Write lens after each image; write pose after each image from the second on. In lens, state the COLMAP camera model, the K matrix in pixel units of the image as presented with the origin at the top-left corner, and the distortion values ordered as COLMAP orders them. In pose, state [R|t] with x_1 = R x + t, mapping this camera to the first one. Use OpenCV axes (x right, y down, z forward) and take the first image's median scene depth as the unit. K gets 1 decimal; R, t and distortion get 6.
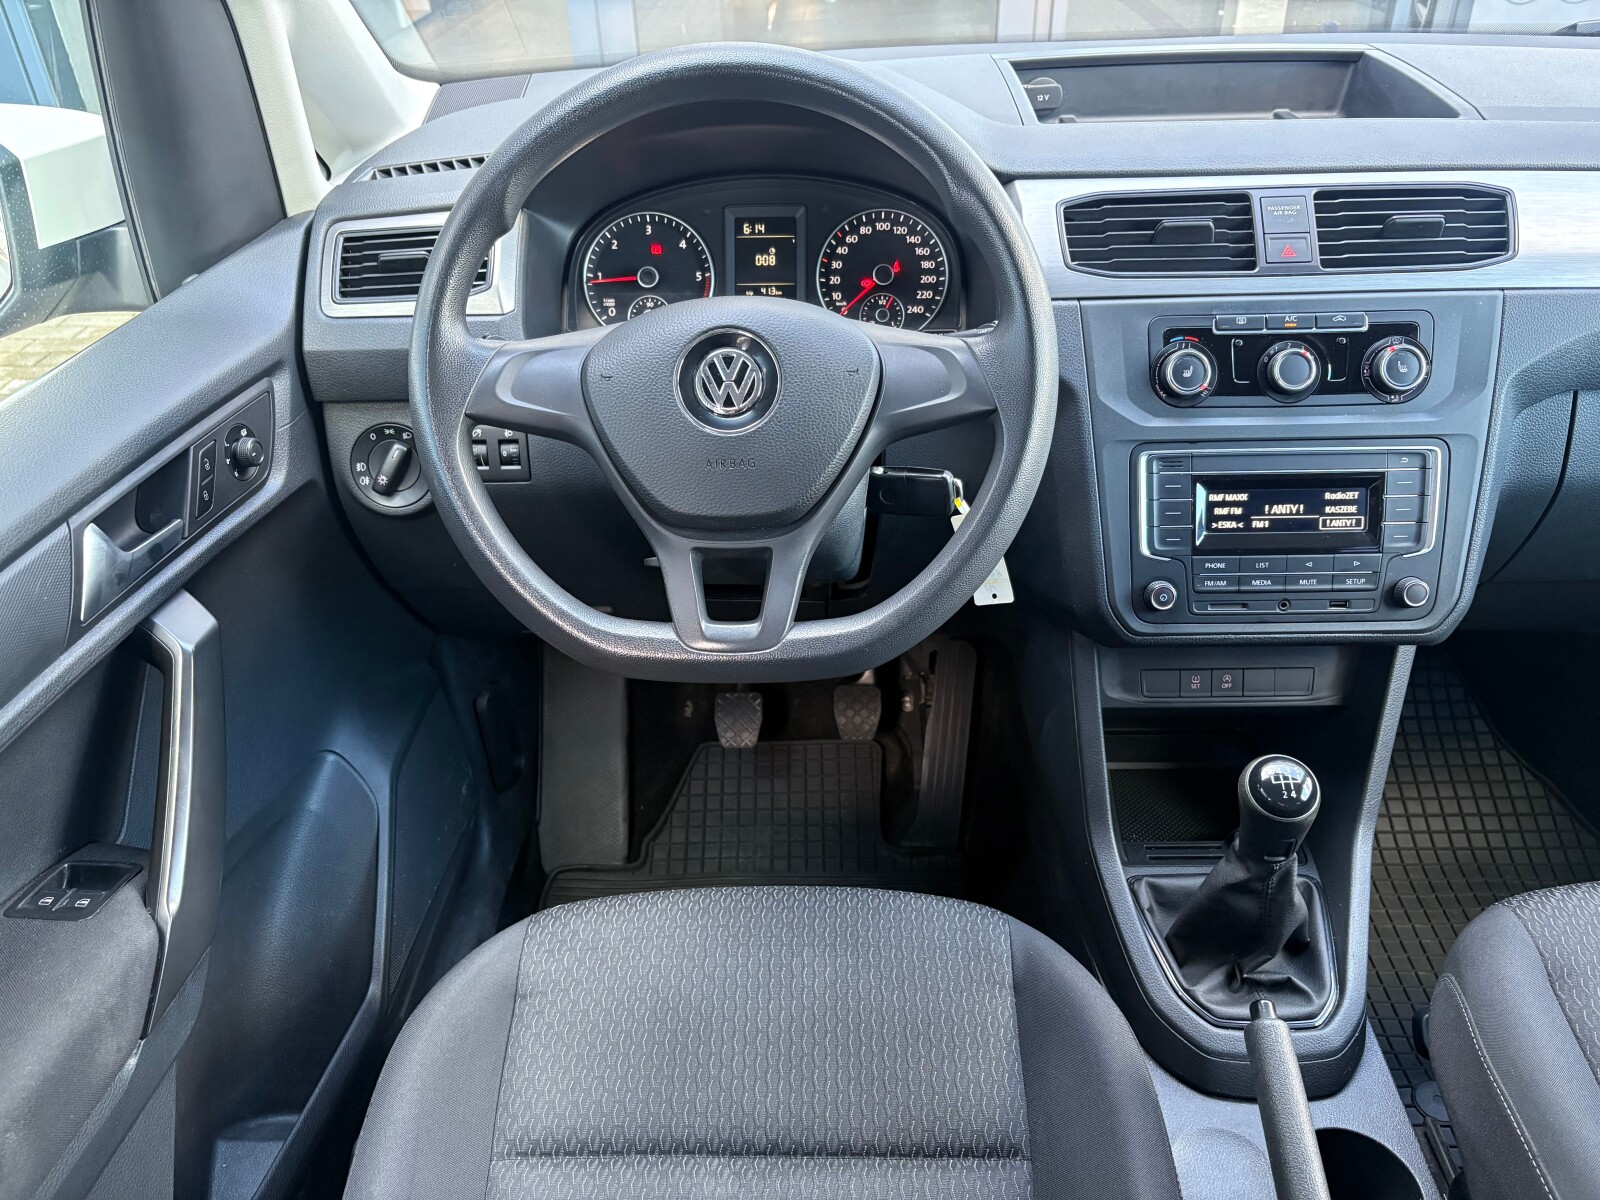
lens RADIAL K [[1203.9, 0, 801.7], [0, 1203.9, 594.5], [0, 0, 1]] dist [0.037824, -0.037066]
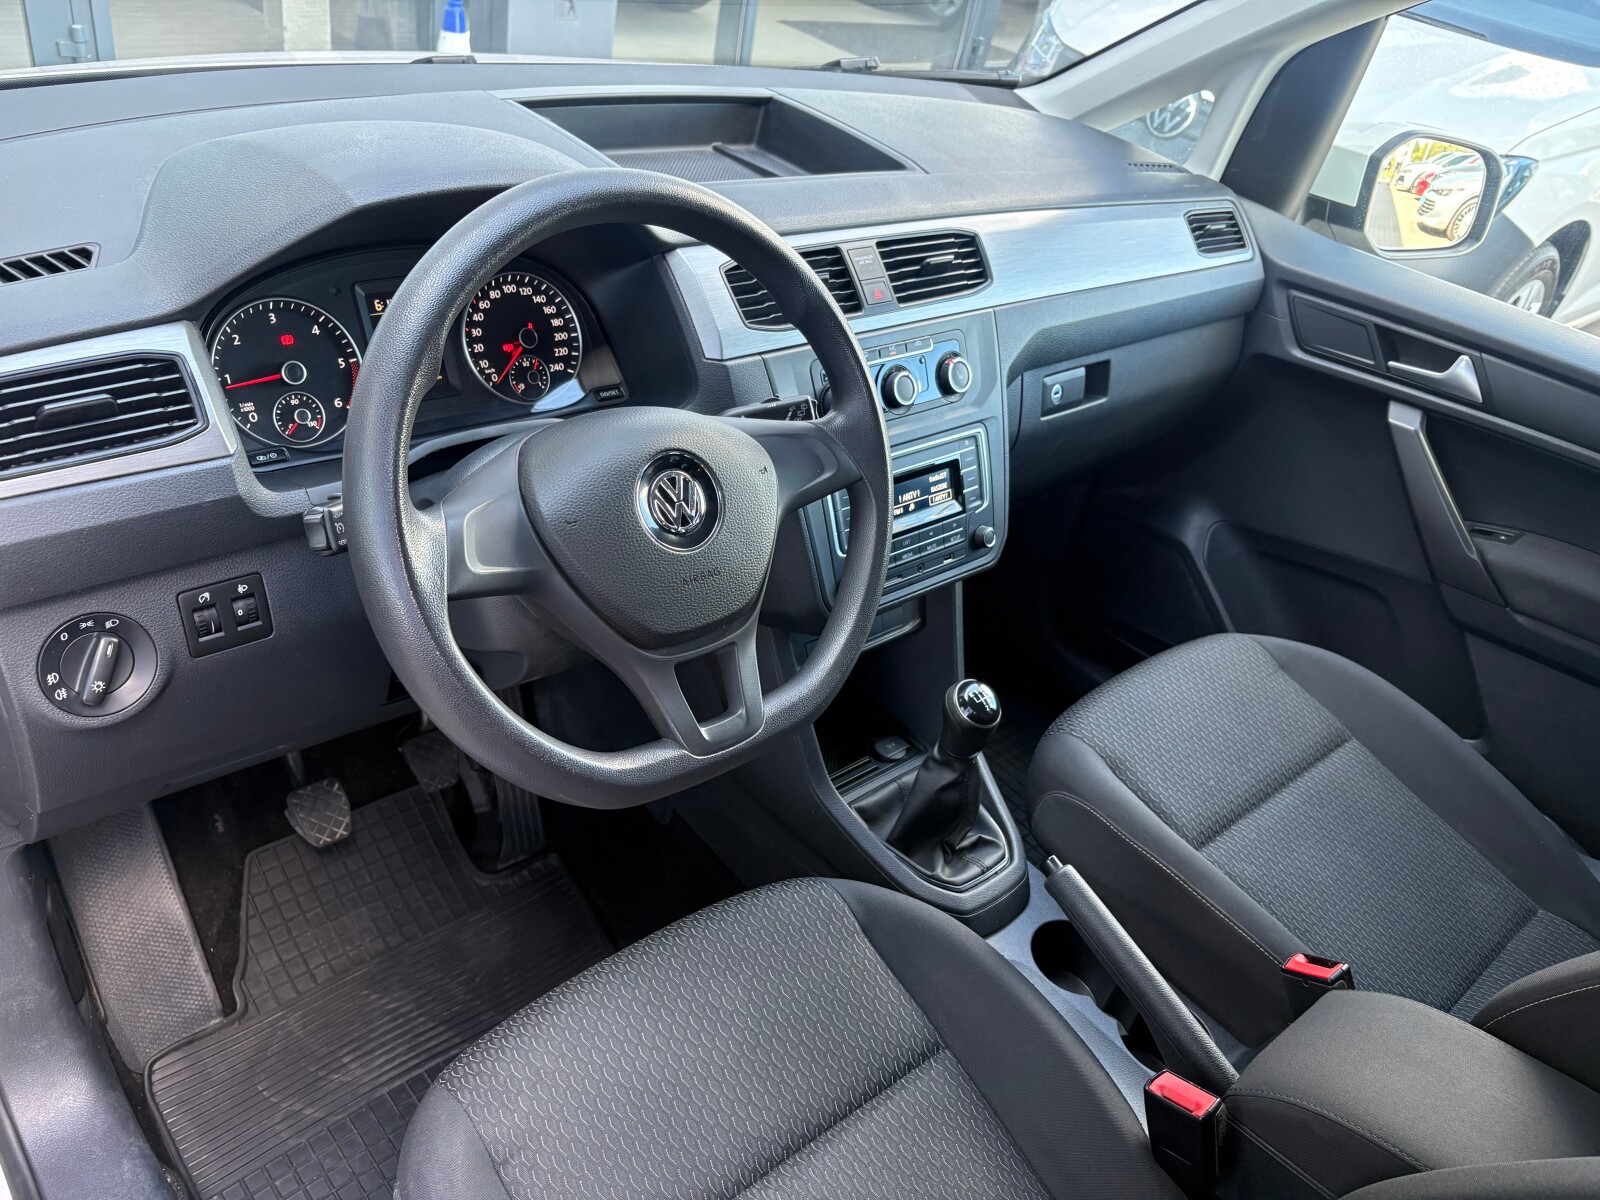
lens RADIAL K [[1203.9, 0, 787.2], [0, 1203.9, 607.0], [0, 0, 1]] dist [0.037824, -0.037066]
pose [[0.732798, -0.260794, 0.628485, -0.526068], [0.212196, 0.965162, 0.153085, -0.178949], [-0.646513, 0.021181, 0.762609, 0.114674]]
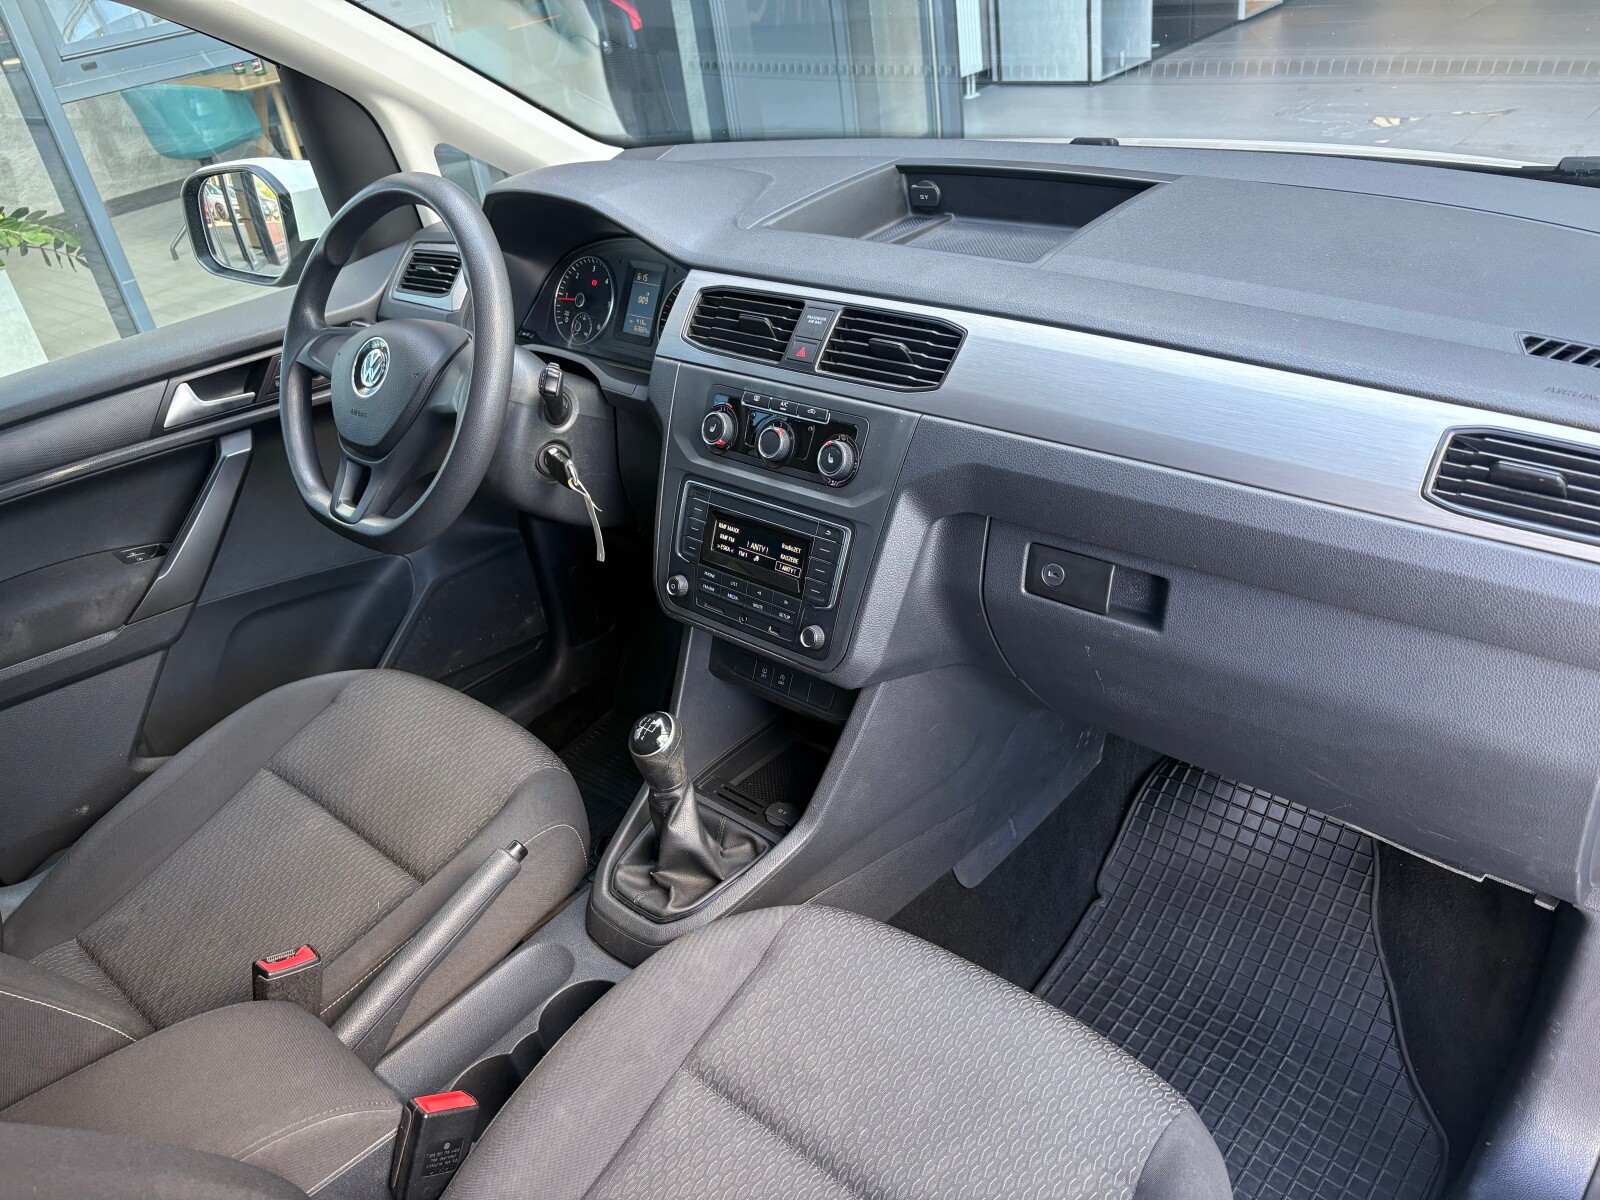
lens RADIAL K [[1203.9, 0, 807.3], [0, 1203.9, 598.8], [0, 0, 1]] dist [0.037824, -0.037066]
pose [[0.754210, 0.281426, -0.593269, 1.215083], [-0.261329, 0.957510, 0.121986, -0.188315], [0.602391, 0.063035, 0.795708, 0.010898]]
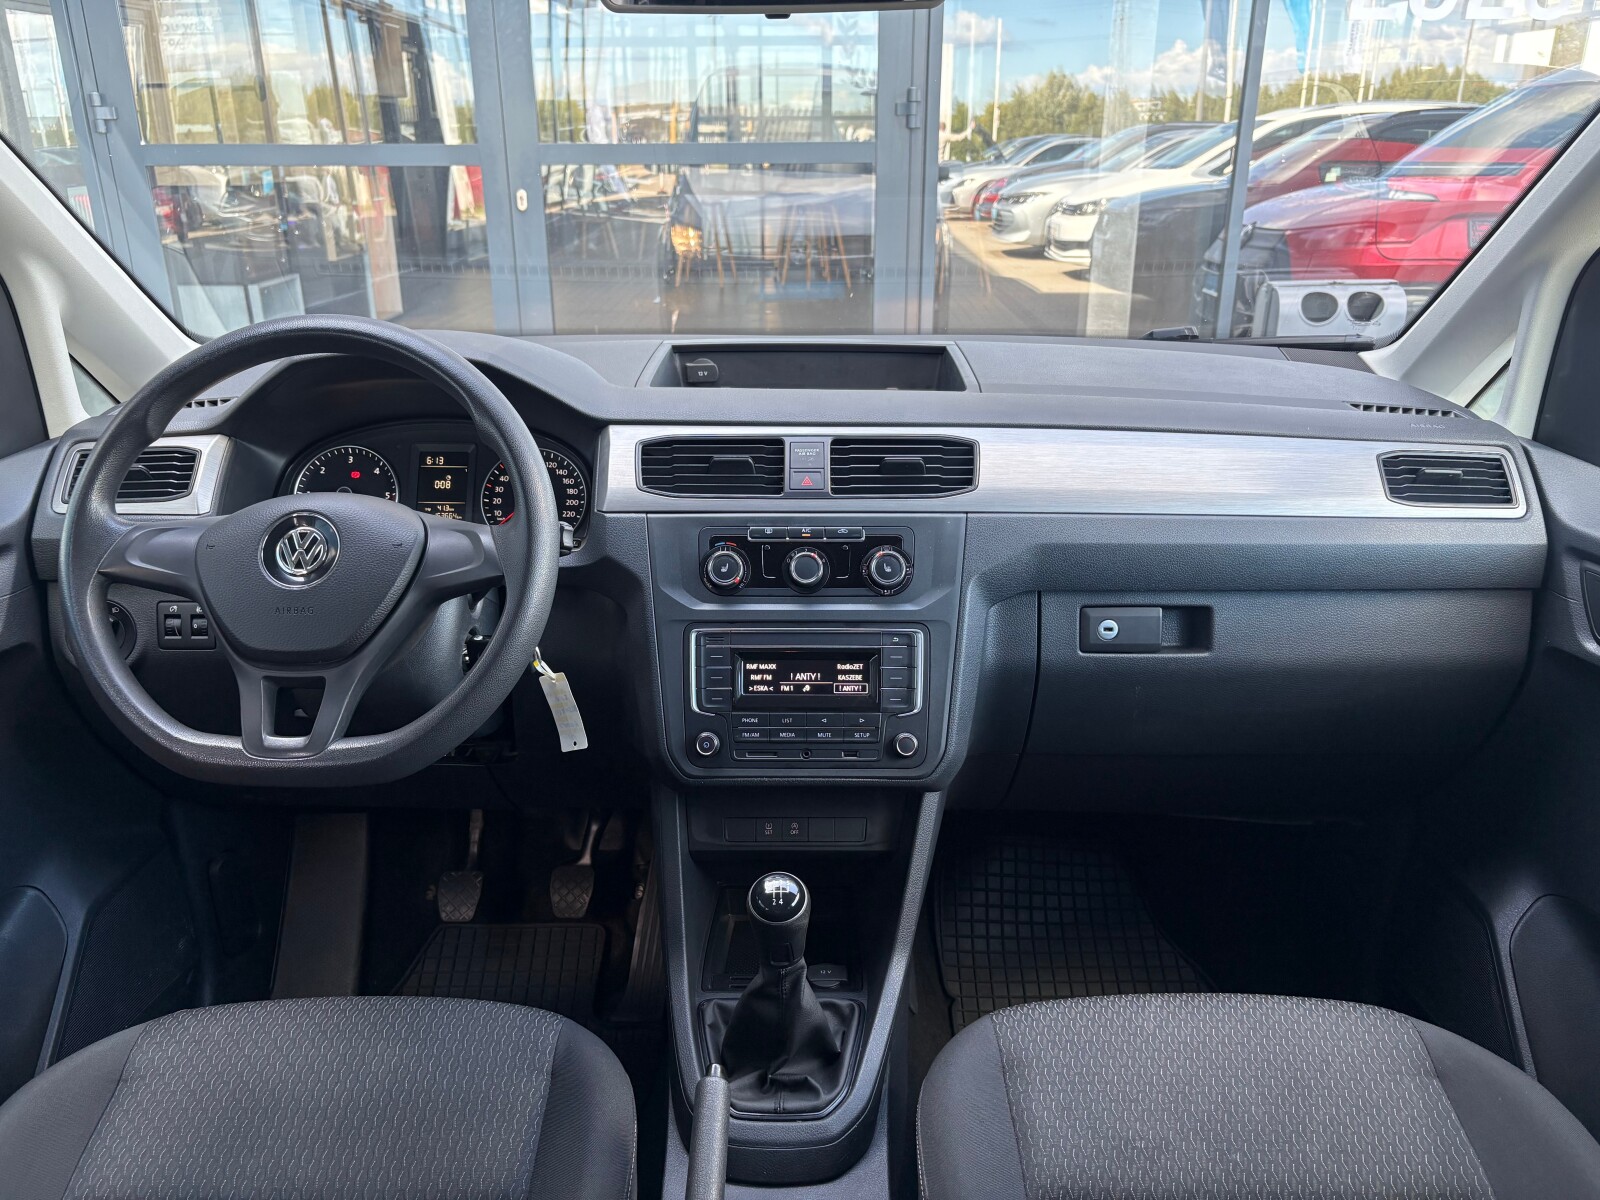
lens RADIAL K [[1203.9, 0, 786.7], [0, 1203.9, 585.4], [0, 0, 1]] dist [0.037824, -0.037066]
pose [[0.999687, 0.019944, 0.015124, 0.357687], [-0.015927, 0.972990, -0.230296, 0.125080], [-0.019309, 0.229983, 0.973003, -0.236699]]
